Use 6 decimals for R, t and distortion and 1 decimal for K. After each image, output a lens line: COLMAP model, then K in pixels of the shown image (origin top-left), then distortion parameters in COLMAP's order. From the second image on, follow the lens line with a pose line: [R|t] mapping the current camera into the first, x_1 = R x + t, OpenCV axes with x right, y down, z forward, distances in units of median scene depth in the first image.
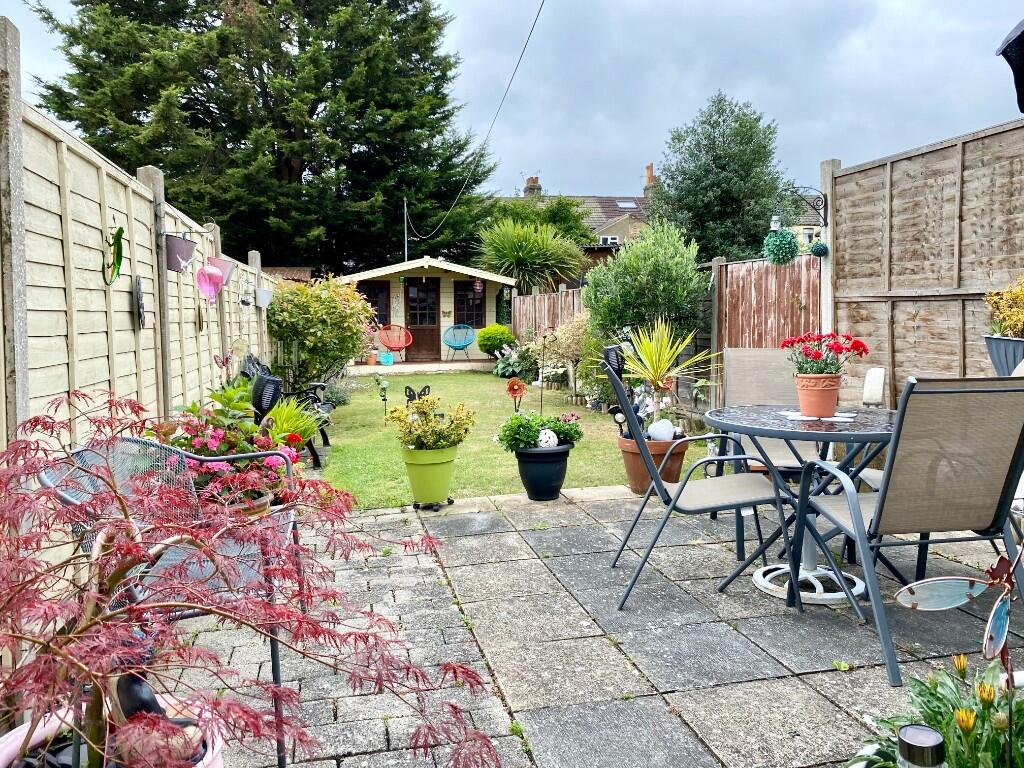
lens RADIAL K [[784.6, 0, 507.6], [0, 784.6, 381.0], [0, 0, 1]] dist [0.039363, -0.003443]
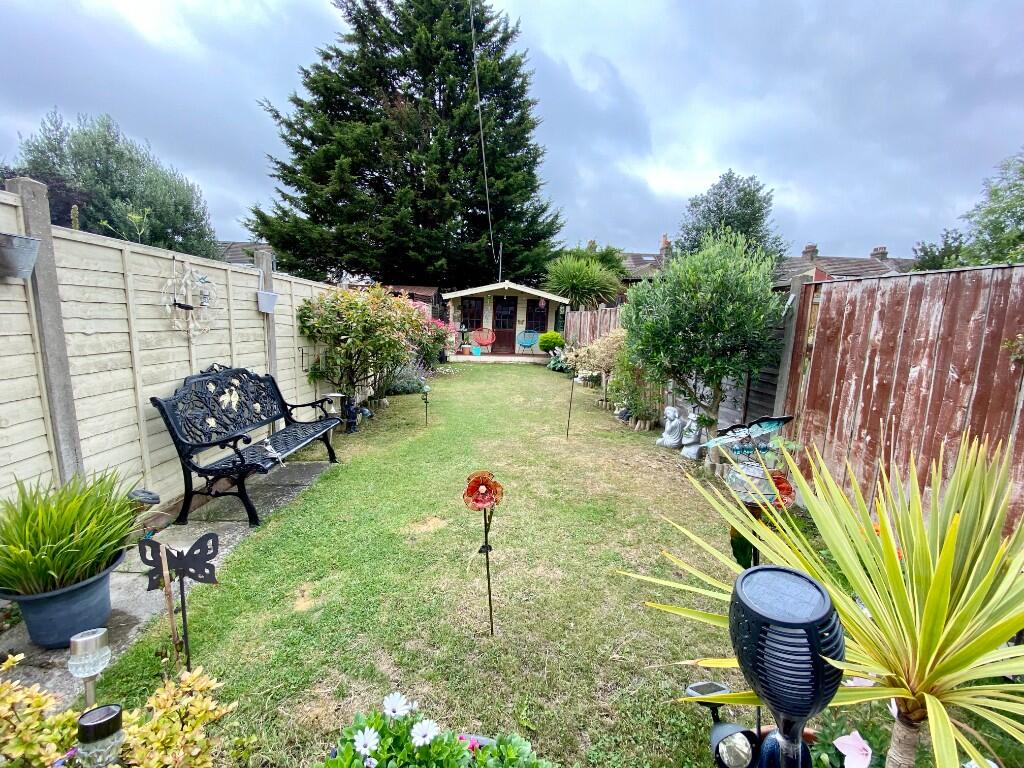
lens RADIAL K [[412.9, 0, 514.3], [0, 412.9, 385.6], [0, 0, 1]] dist [0.026577, -0.021242]
pose [[0.988640, 0.070383, -0.132809, 0.020652], [-0.060478, 0.995180, 0.077195, -0.027098], [0.137602, -0.068286, 0.988131, 0.239572]]
